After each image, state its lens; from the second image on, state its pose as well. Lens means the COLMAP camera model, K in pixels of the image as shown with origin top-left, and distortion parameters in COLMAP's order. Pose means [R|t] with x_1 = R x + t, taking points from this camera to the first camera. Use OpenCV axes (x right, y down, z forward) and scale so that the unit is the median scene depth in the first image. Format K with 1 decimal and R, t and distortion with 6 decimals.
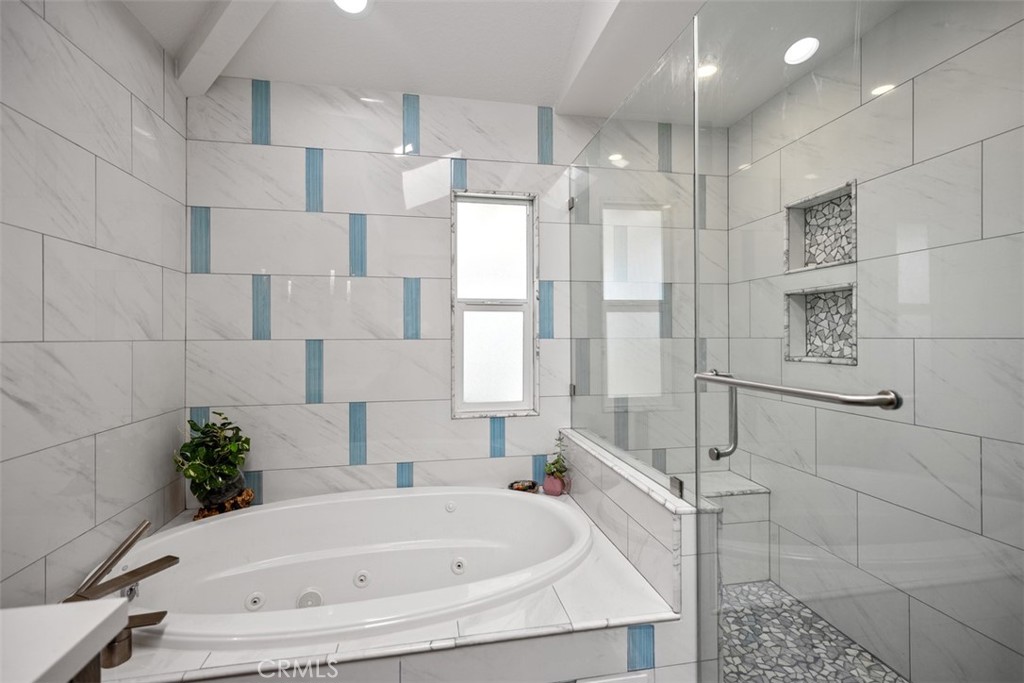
lens RADIAL K [[464.2, 0, 514.4], [0, 464.2, 337.6], [0, 0, 1]] dist [0.008419, -0.001377]
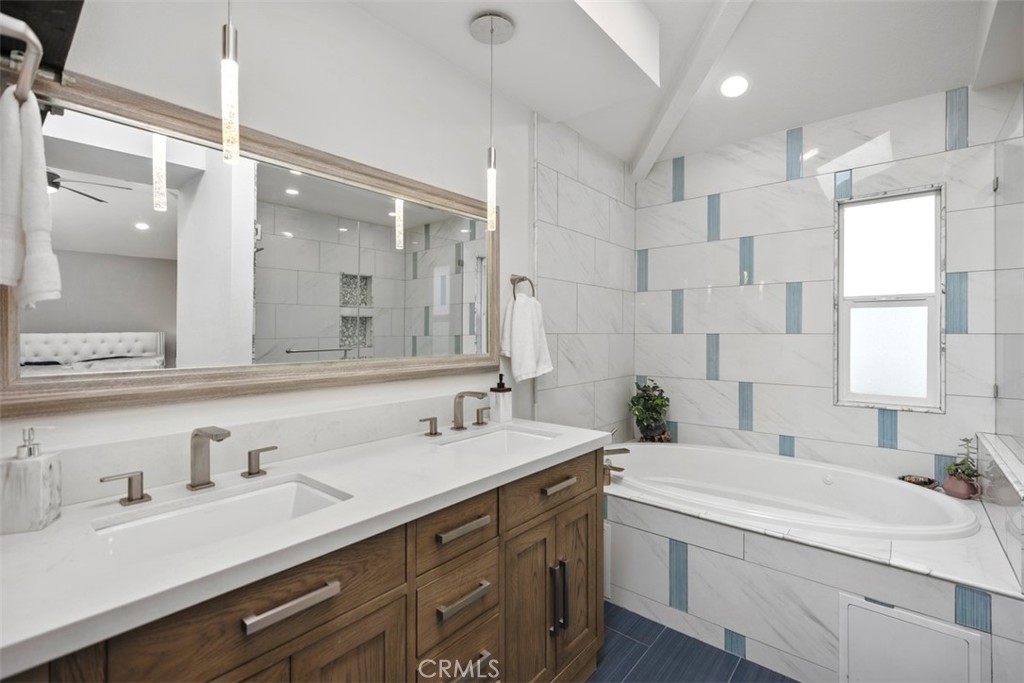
lens RADIAL K [[464.2, 0, 510.4], [0, 464.2, 335.8], [0, 0, 1]] dist [0.008419, -0.001377]
pose [[0.635930, 0.007394, -0.771712, 0.244320], [-0.001535, 0.999964, 0.008316, -0.000630], [0.771745, -0.004104, 0.635918, -0.329241]]
